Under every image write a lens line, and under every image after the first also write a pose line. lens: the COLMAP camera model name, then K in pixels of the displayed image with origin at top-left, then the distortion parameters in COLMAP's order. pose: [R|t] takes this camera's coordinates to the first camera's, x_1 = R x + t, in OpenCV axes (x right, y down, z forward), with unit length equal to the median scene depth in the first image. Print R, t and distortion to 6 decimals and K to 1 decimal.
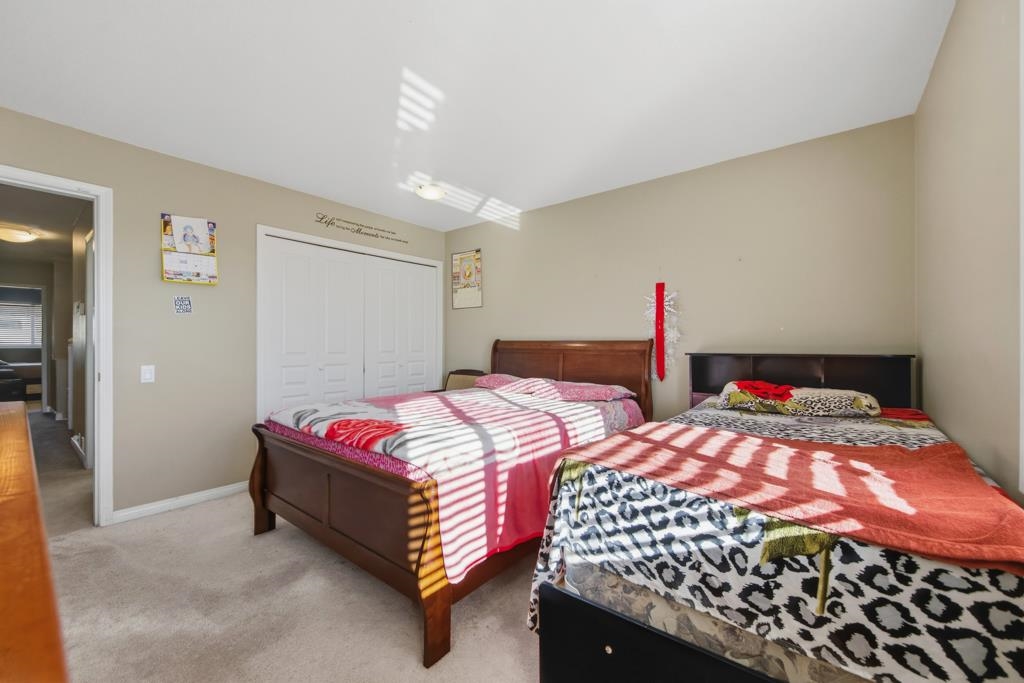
lens RADIAL K [[401.5, 0, 516.4], [0, 401.5, 340.8], [0, 0, 1]] dist [-0.001947, -0.000404]
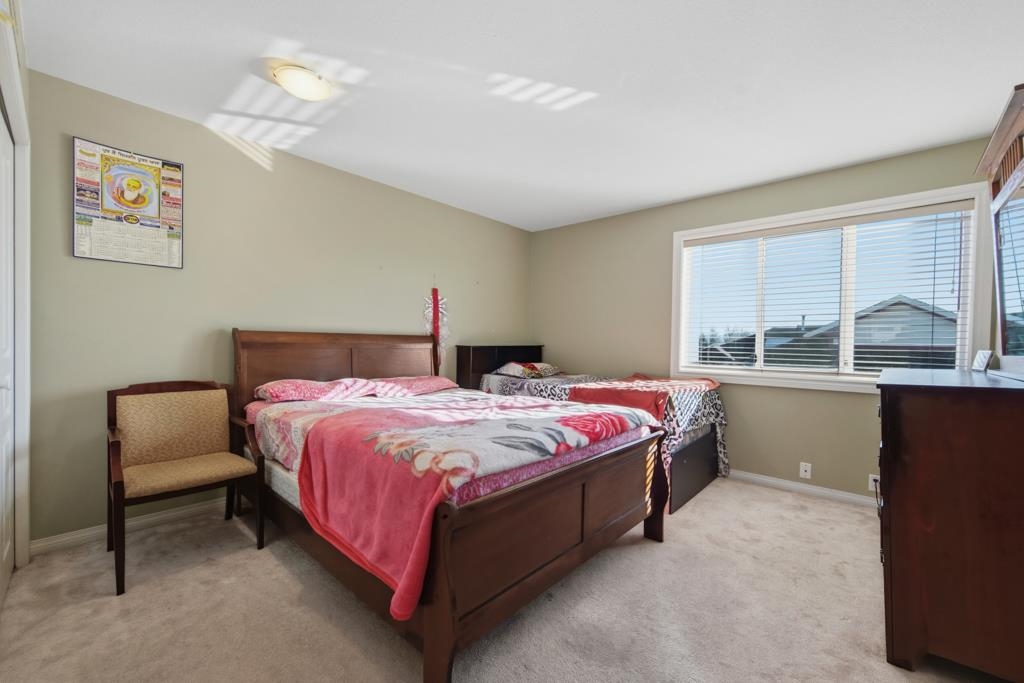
lens RADIAL K [[401.5, 0, 516.7], [0, 401.5, 346.3], [0, 0, 1]] dist [-0.001947, -0.000404]
pose [[0.080316, -0.012356, 0.996693, -0.703310], [-0.021498, 0.999669, 0.014126, 0.006836], [-0.996538, -0.022562, 0.080024, 0.555452]]
